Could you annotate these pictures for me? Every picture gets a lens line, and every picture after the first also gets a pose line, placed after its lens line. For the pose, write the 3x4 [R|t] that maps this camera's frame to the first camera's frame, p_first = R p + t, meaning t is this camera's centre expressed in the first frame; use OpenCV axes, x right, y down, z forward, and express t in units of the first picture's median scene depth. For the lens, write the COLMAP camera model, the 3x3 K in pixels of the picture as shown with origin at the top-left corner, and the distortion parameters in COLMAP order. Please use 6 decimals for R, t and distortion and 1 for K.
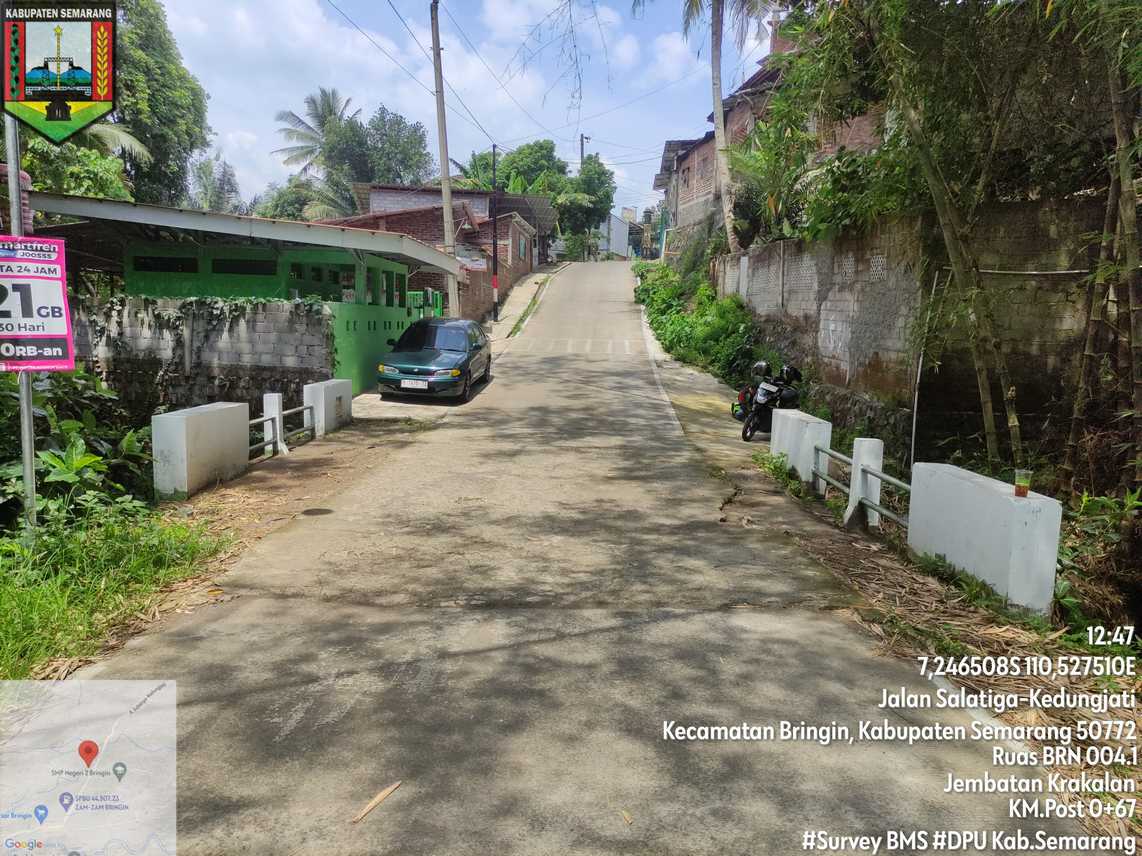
lens RADIAL K [[840.7, 0, 571.0], [0, 840.7, 428.5], [0, 0, 1]] dist [0.050967, -0.047763]
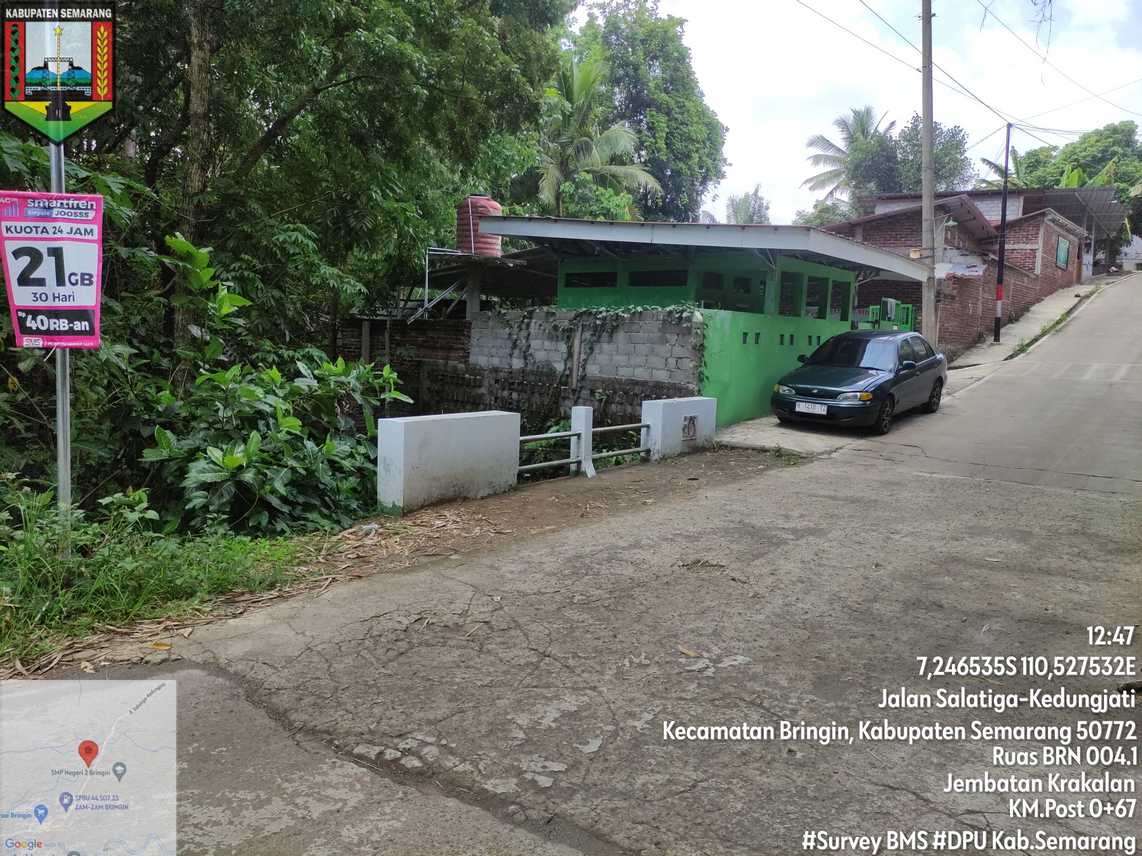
lens RADIAL K [[840.7, 0, 569.5], [0, 840.7, 429.1], [0, 0, 1]] dist [0.050967, -0.047763]
pose [[0.814199, 0.060561, -0.577419, 0.099991], [-0.080571, 0.996708, -0.009075, -0.006358], [0.574968, 0.053912, 0.816397, 0.202432]]
